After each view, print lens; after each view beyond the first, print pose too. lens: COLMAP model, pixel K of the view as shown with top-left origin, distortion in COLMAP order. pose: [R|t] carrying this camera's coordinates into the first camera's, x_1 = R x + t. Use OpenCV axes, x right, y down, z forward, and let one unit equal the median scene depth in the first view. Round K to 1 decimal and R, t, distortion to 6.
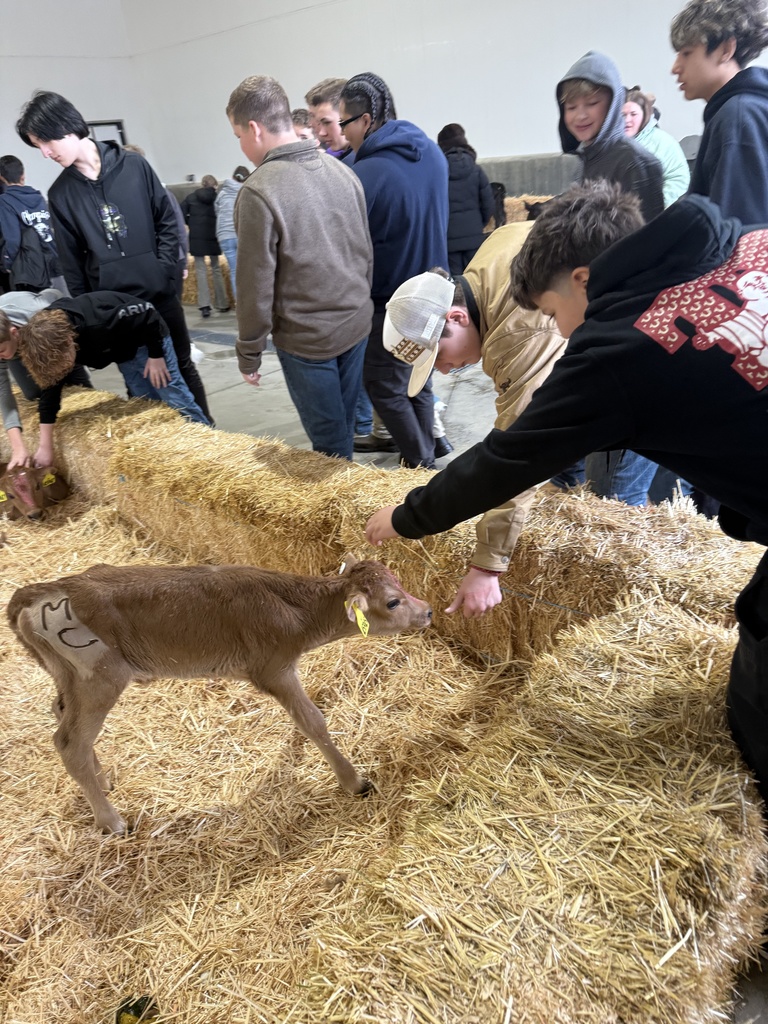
lens RADIAL K [[724.9, 0, 384.0], [0, 724.9, 512.0], [0, 0, 1]] dist [0.131488, -0.180679]
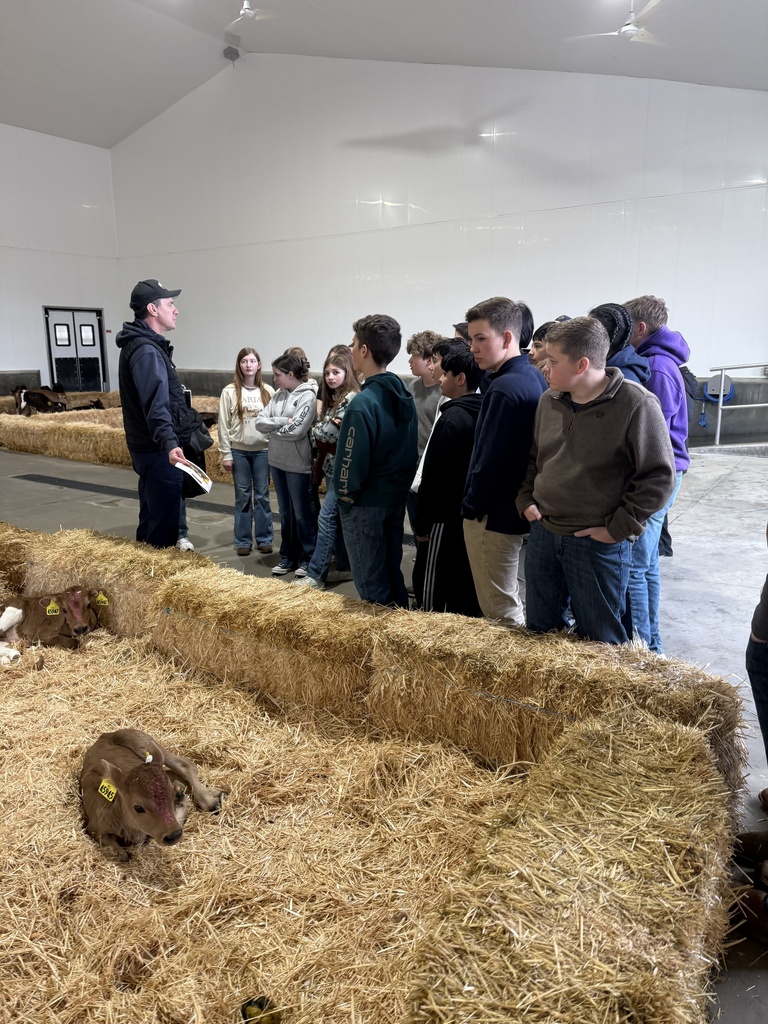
lens RADIAL K [[724.9, 0, 384.0], [0, 724.9, 512.0], [0, 0, 1]] dist [0.131488, -0.180679]
pose [[0.993032, 0.069998, 0.094801, -0.178226], [-0.044802, 0.968316, -0.245676, 0.095082], [-0.108994, 0.239717, 0.964705, -0.260585]]
